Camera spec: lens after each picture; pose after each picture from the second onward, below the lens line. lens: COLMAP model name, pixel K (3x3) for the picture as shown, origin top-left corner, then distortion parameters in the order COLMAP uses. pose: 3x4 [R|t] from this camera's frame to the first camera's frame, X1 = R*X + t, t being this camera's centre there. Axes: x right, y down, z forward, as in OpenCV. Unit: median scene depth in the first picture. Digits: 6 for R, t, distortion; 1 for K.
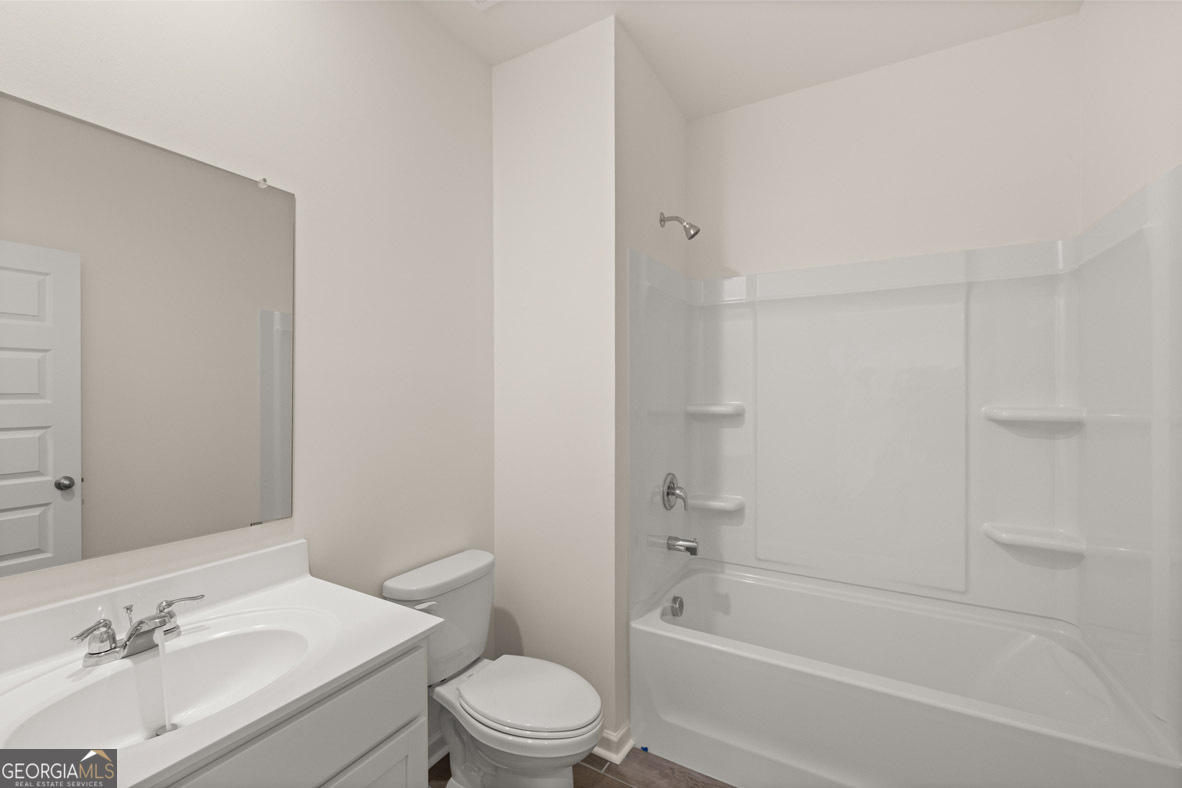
lens RADIAL K [[507.6, 0, 586.7], [0, 507.6, 396.5], [0, 0, 1]] dist [-0.001039, 0.000051]
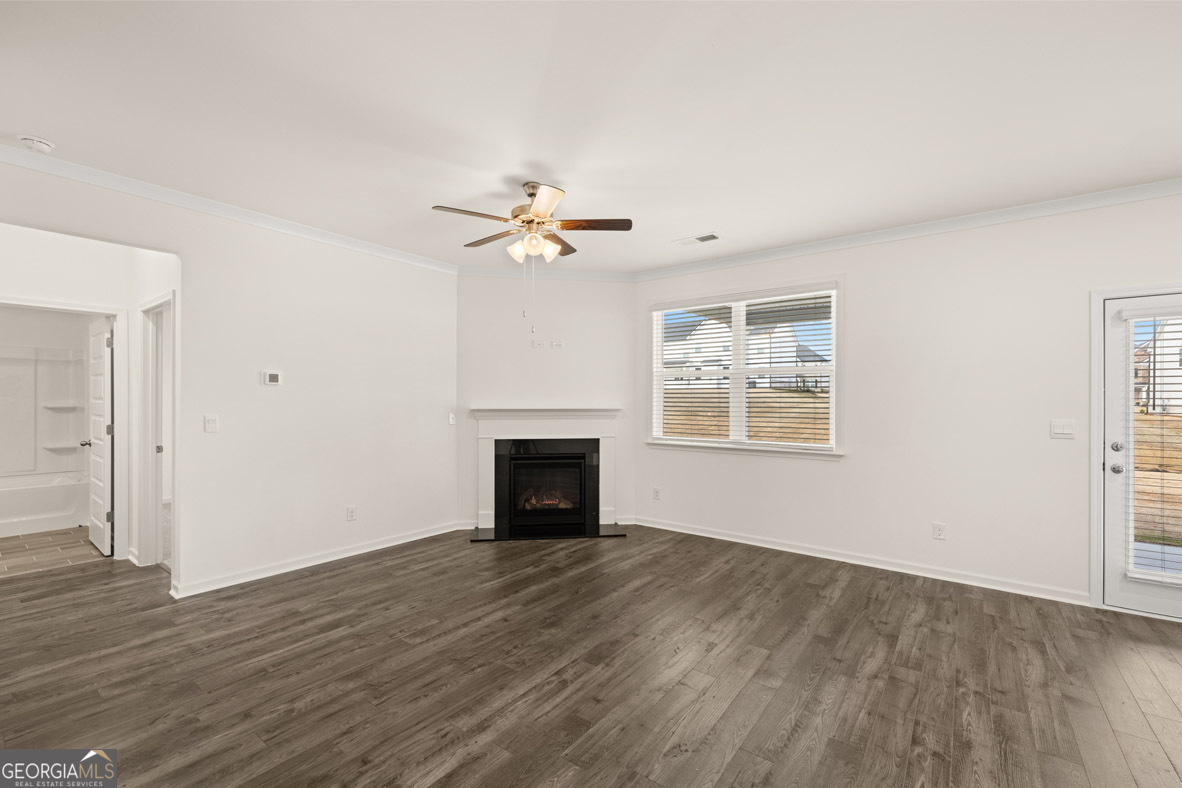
lens RADIAL K [[507.6, 0, 588.0], [0, 507.6, 398.7], [0, 0, 1]] dist [-0.001039, 0.000051]
pose [[0.097163, 0.010697, 0.995211, -1.832799], [0.009340, 0.999888, -0.011659, 0.057013], [-0.995225, 0.010428, 0.097052, -2.430697]]
